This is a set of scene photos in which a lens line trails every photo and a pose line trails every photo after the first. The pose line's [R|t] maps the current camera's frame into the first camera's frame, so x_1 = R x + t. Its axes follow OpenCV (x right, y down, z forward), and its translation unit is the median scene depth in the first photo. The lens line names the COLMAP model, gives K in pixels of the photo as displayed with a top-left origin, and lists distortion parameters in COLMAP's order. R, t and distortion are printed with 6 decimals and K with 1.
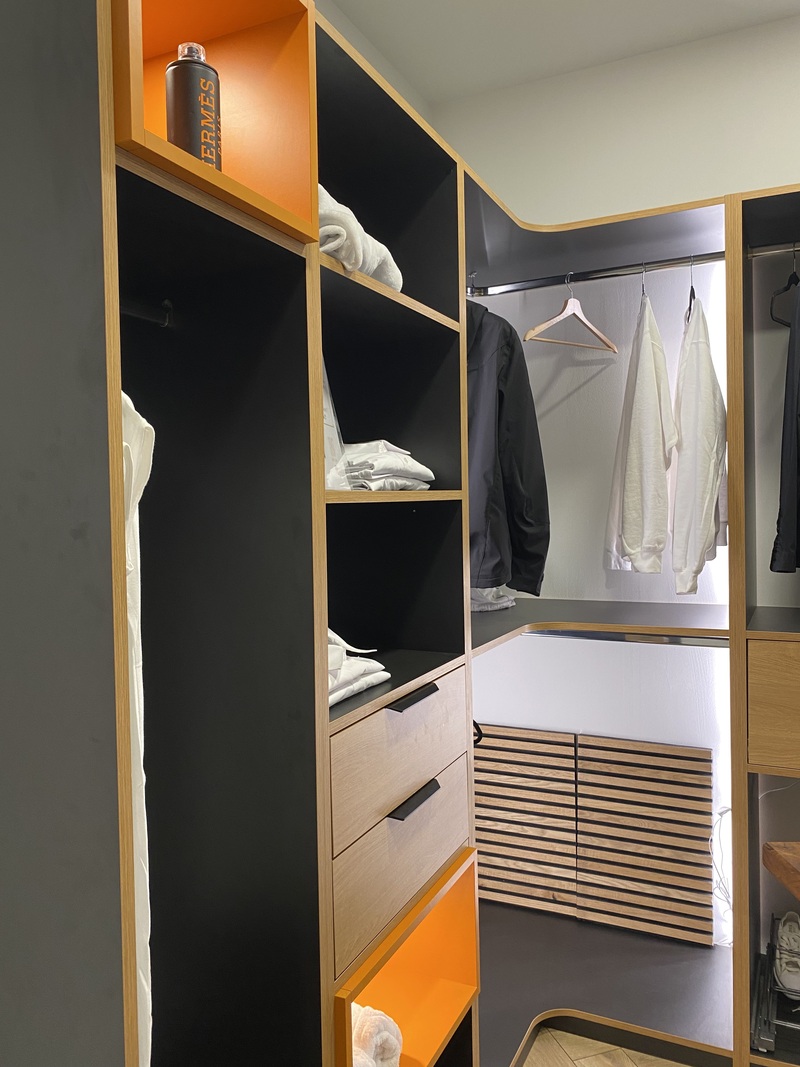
lens RADIAL K [[812.9, 0, 400.5], [0, 812.9, 527.0], [0, 0, 1]] dist [0.046141, -0.051126]
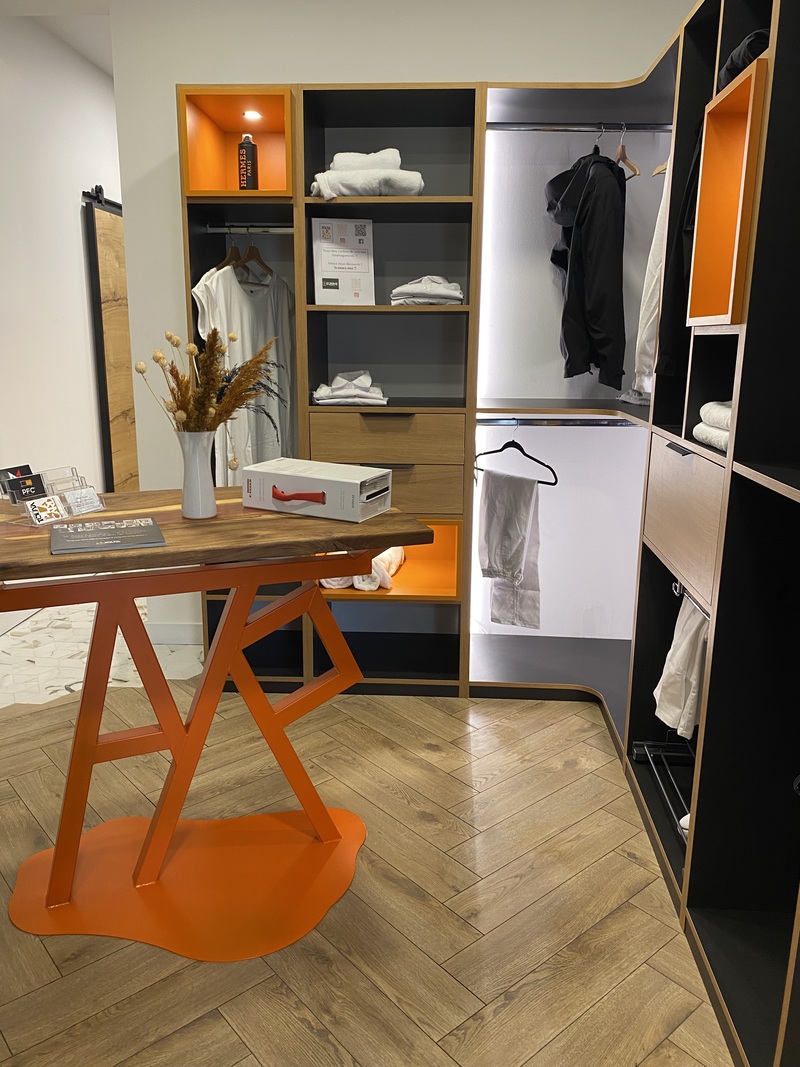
lens RADIAL K [[812.9, 0, 400.5], [0, 812.9, 527.0], [0, 0, 1]] dist [0.046141, -0.051126]
pose [[0.360607, 0.235481, -0.902503, 1.792847], [-0.046968, 0.970962, 0.234577, 0.010143], [0.931535, -0.042202, 0.361196, 0.294080]]
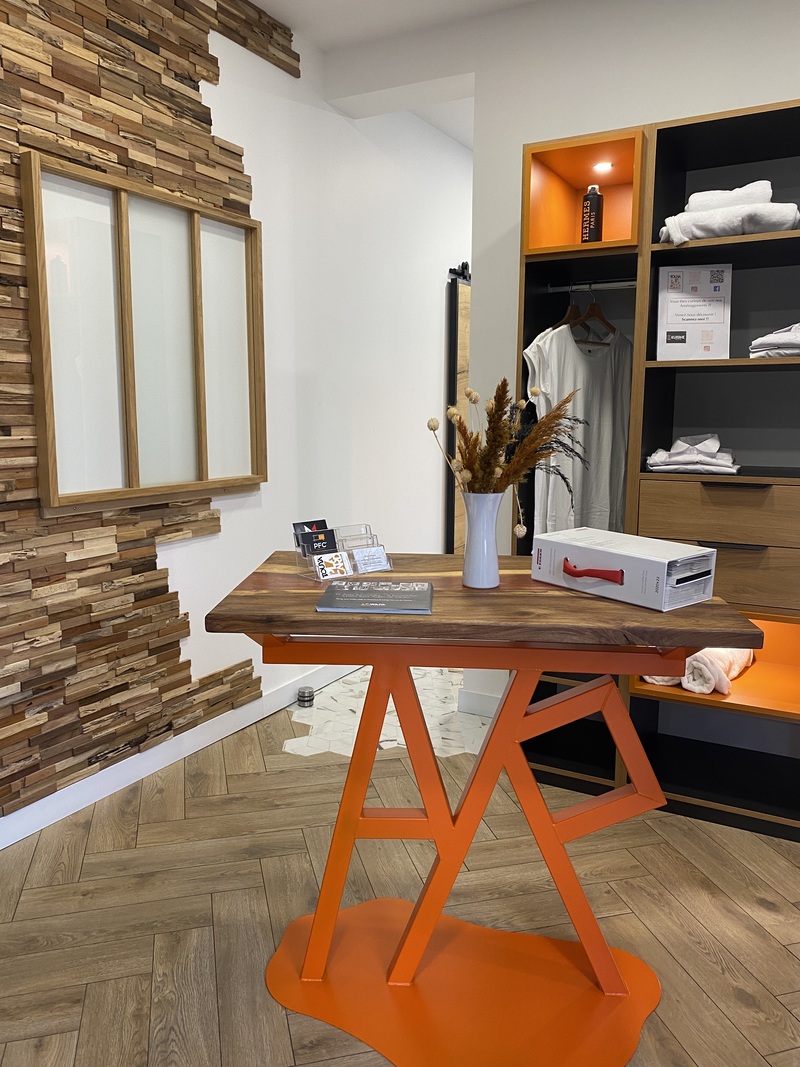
lens RADIAL K [[812.9, 0, 400.5], [0, 812.9, 527.0], [0, 0, 1]] dist [0.046141, -0.051126]
pose [[-0.080503, 0.164848, -0.983028, 1.657610], [-0.035082, 0.985149, 0.168077, 0.035236], [0.996137, 0.048018, -0.073524, 0.427146]]
